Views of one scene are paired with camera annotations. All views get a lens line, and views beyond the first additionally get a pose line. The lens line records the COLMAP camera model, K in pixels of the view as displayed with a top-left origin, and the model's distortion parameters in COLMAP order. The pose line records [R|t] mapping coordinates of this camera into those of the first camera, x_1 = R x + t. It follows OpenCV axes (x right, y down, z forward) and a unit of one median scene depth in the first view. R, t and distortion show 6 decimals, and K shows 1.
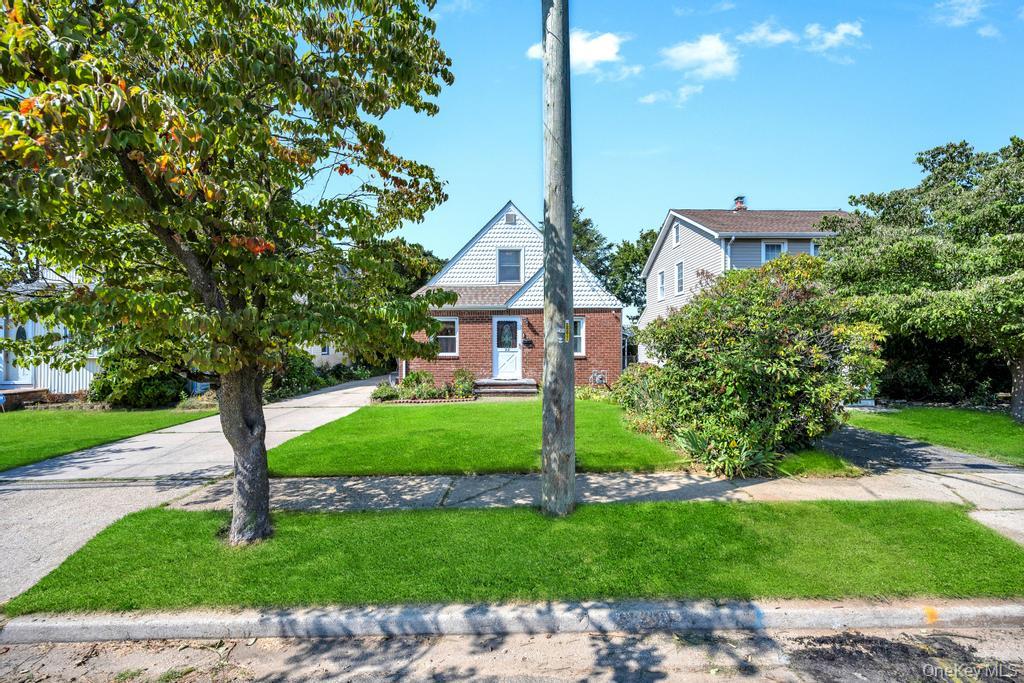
lens RADIAL K [[401.3, 0, 512.0], [0, 401.3, 341.5], [0, 0, 1]] dist [0.001918, -0.000066]
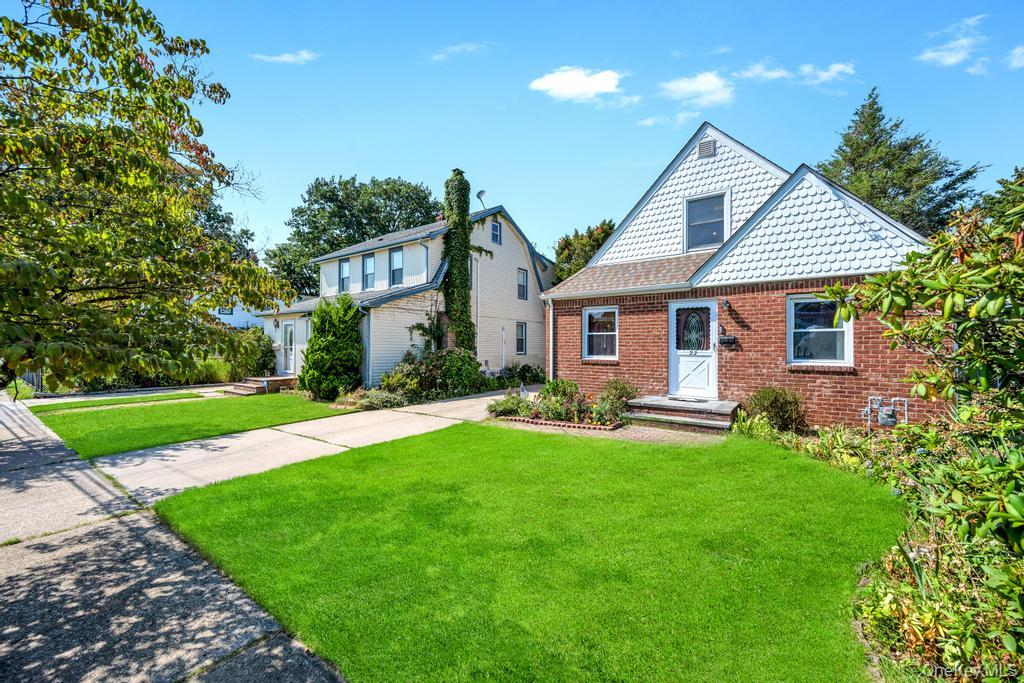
lens RADIAL K [[401.3, 0, 512.0], [0, 401.3, 341.5], [0, 0, 1]] dist [0.001918, -0.000066]
pose [[0.802441, -0.001203, -0.596730, 0.137702], [0.001179, 0.999999, -0.000431, 0.002393], [0.596730, -0.000358, 0.802442, 0.319302]]
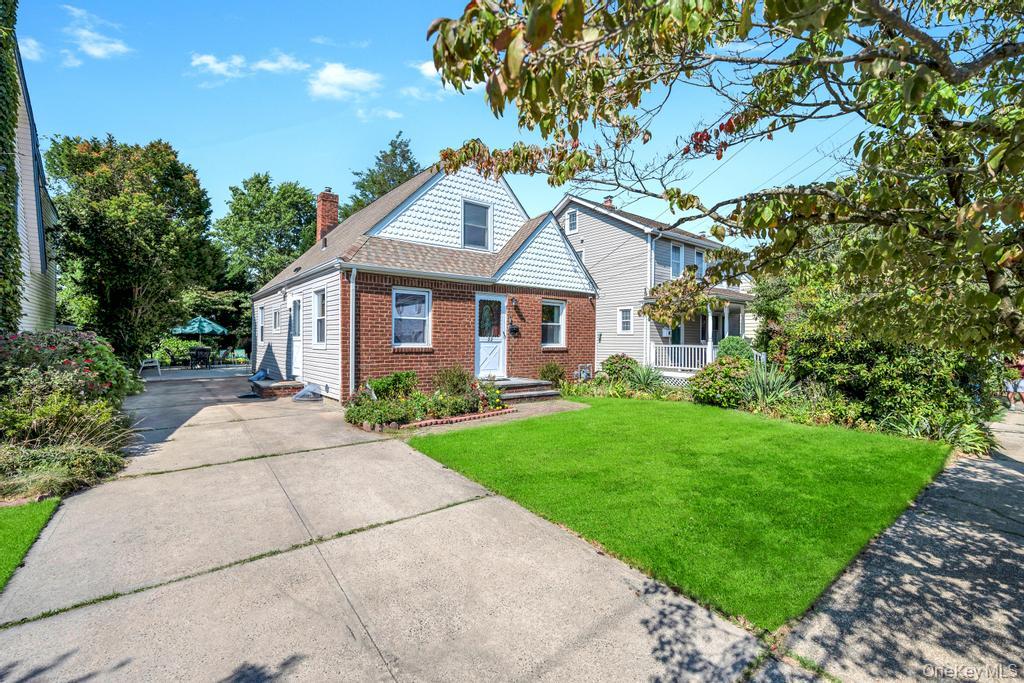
lens RADIAL K [[447.3, 0, 512.0], [0, 447.3, 341.5], [0, 0, 1]] dist [-0.001853, 0.000701]
pose [[0.789144, 0.007775, 0.614158, -0.485764], [-0.017651, 0.999794, 0.010023, 0.015430], [-0.613954, -0.018750, 0.789119, 0.328223]]
